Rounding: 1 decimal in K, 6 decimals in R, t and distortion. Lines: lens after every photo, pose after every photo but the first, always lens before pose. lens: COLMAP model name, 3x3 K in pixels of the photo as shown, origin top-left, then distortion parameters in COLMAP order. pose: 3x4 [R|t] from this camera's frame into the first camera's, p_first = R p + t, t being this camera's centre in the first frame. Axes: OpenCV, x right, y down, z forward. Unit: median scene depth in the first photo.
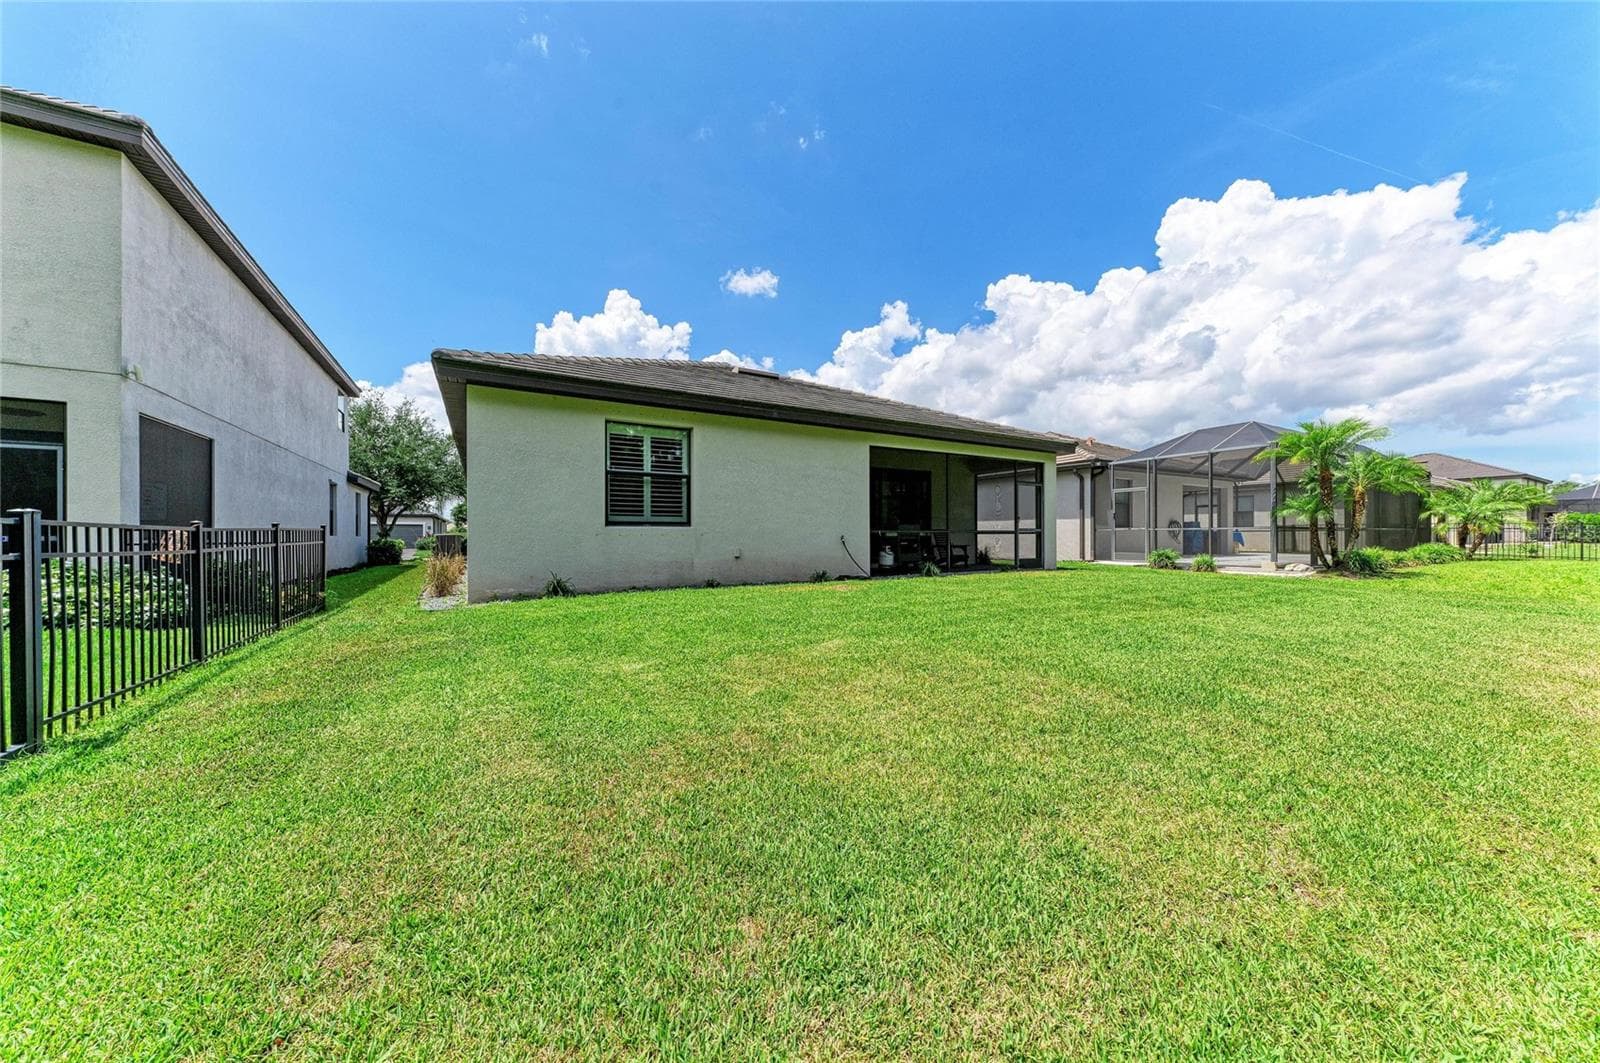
lens RADIAL K [[544.0, 0, 800.0], [0, 544.0, 531.5], [0, 0, 1]] dist [0.000870, 0.000070]
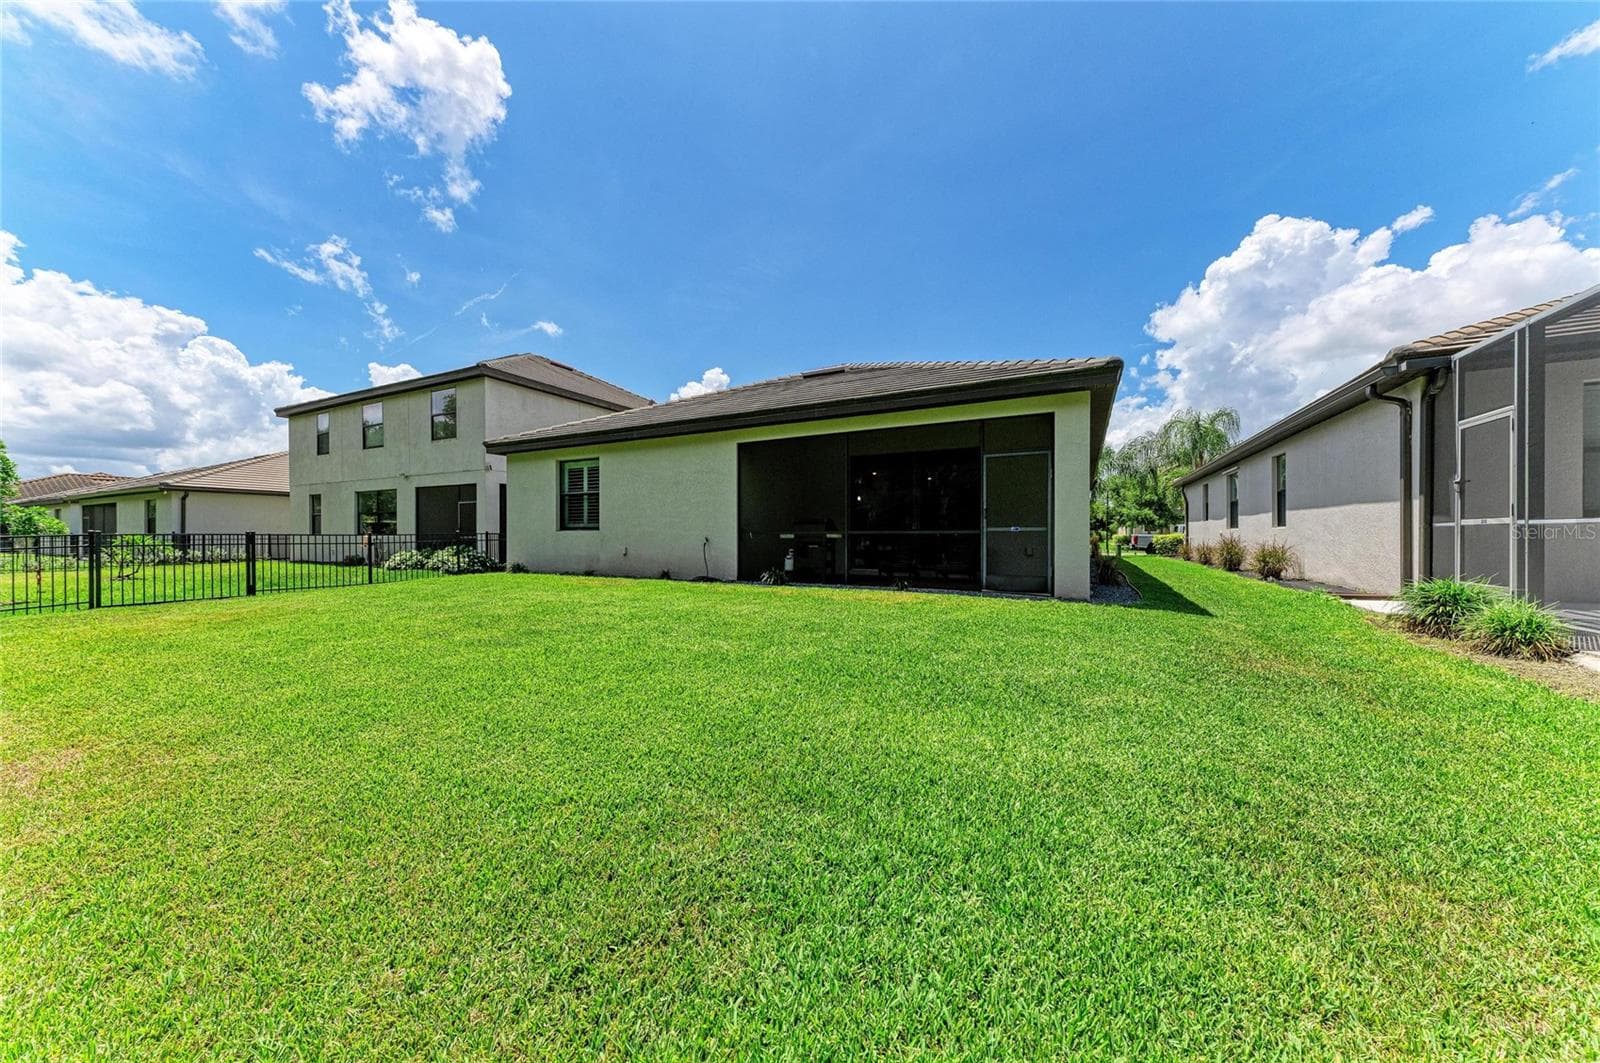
lens RADIAL K [[544.0, 0, 800.0], [0, 544.0, 531.5], [0, 0, 1]] dist [0.000870, 0.000070]
pose [[0.533559, -0.006258, -0.845740, 1.122586], [0.006024, 0.999975, -0.003599, 0.001661], [0.845742, -0.003175, 0.533583, 0.654415]]
